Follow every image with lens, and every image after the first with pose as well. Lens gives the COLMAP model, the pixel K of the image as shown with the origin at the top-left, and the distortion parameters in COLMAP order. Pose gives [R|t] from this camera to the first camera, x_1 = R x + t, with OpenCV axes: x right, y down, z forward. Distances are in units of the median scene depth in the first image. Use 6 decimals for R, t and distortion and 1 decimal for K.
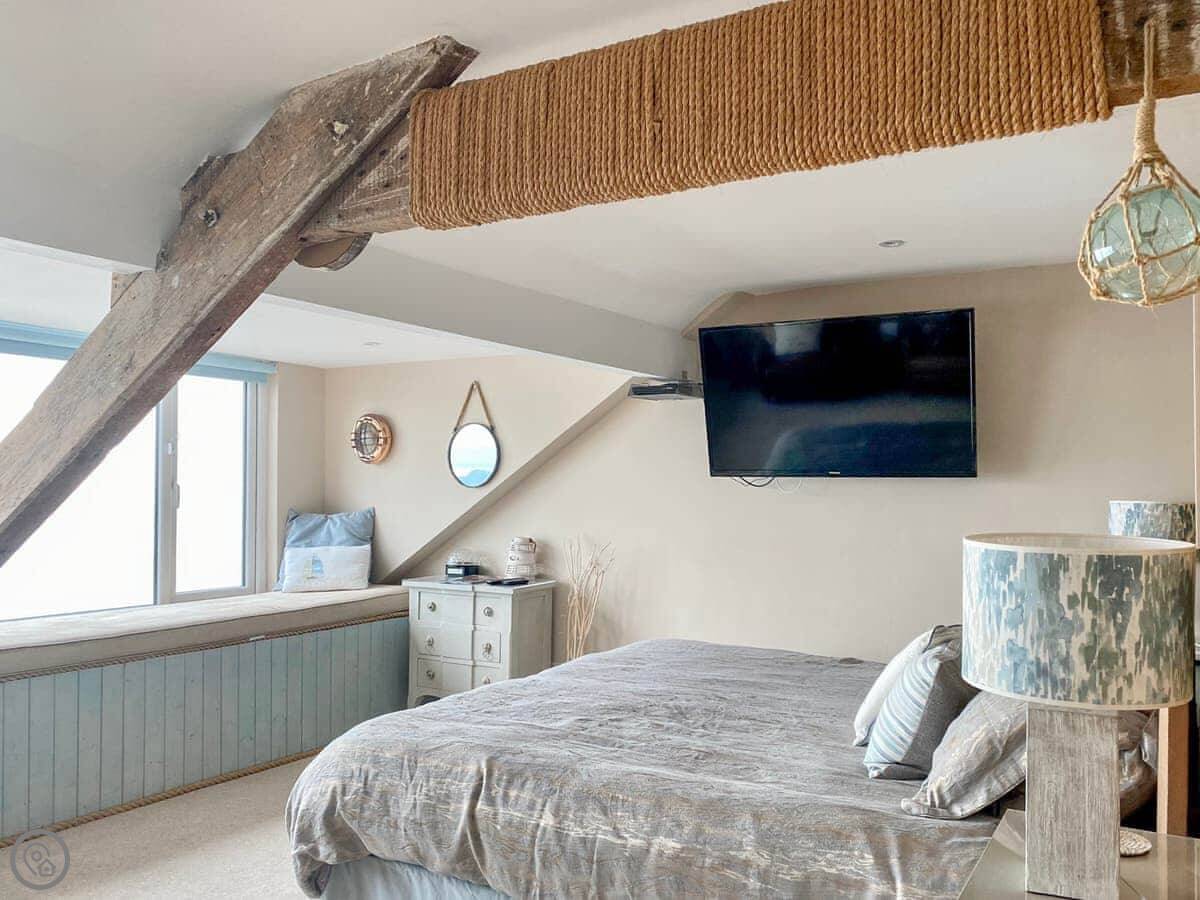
lens RADIAL K [[975.9, 0, 600.9], [0, 975.9, 490.0], [0, 0, 1]] dist [0.004642, 0.000835]
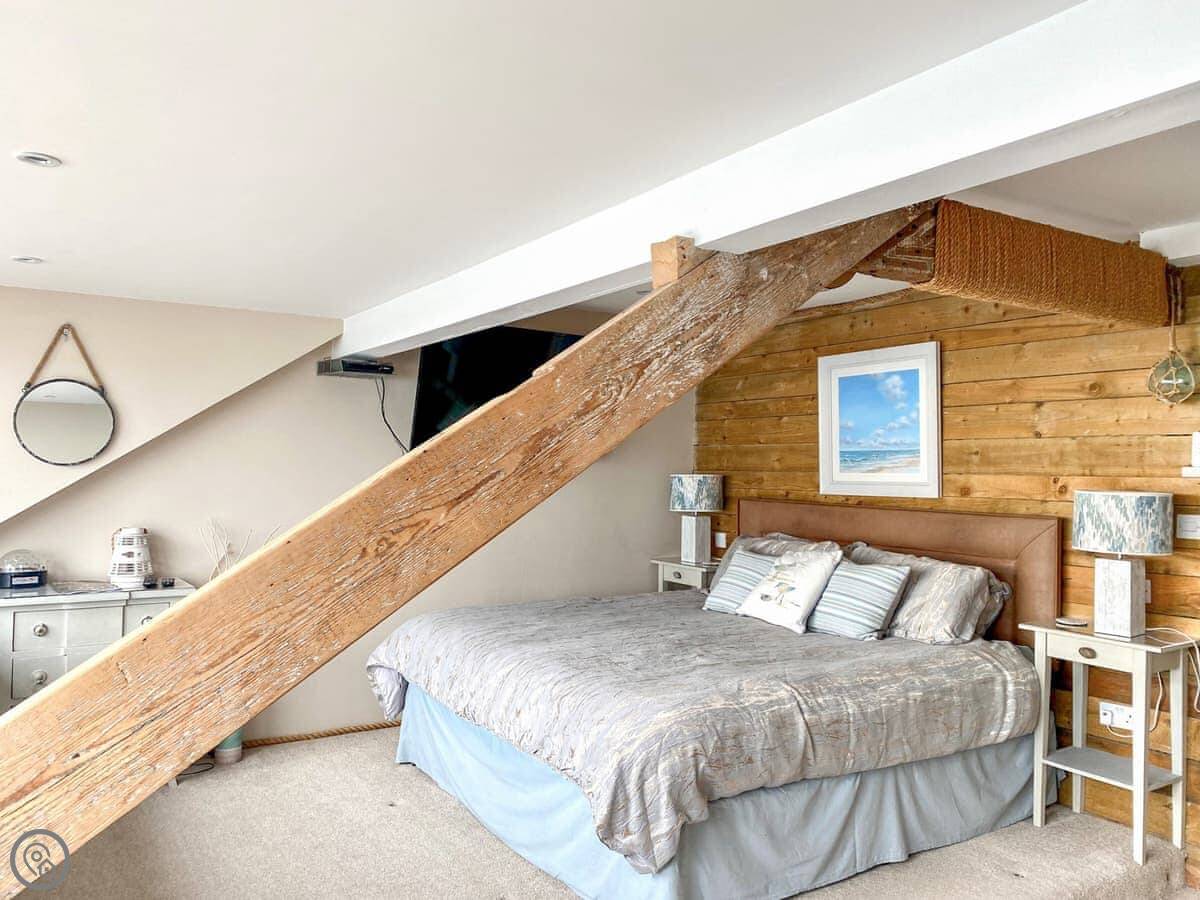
lens RADIAL K [[927.2, 0, 600.0], [0, 927.2, 450.0], [0, 0, 1]] dist [0.030345, 0.000706]
pose [[0.443103, 0.013606, 0.896368, -1.326215], [-0.001459, 0.999894, -0.014456, -0.010344], [-0.896470, 0.005097, 0.443076, 0.686000]]
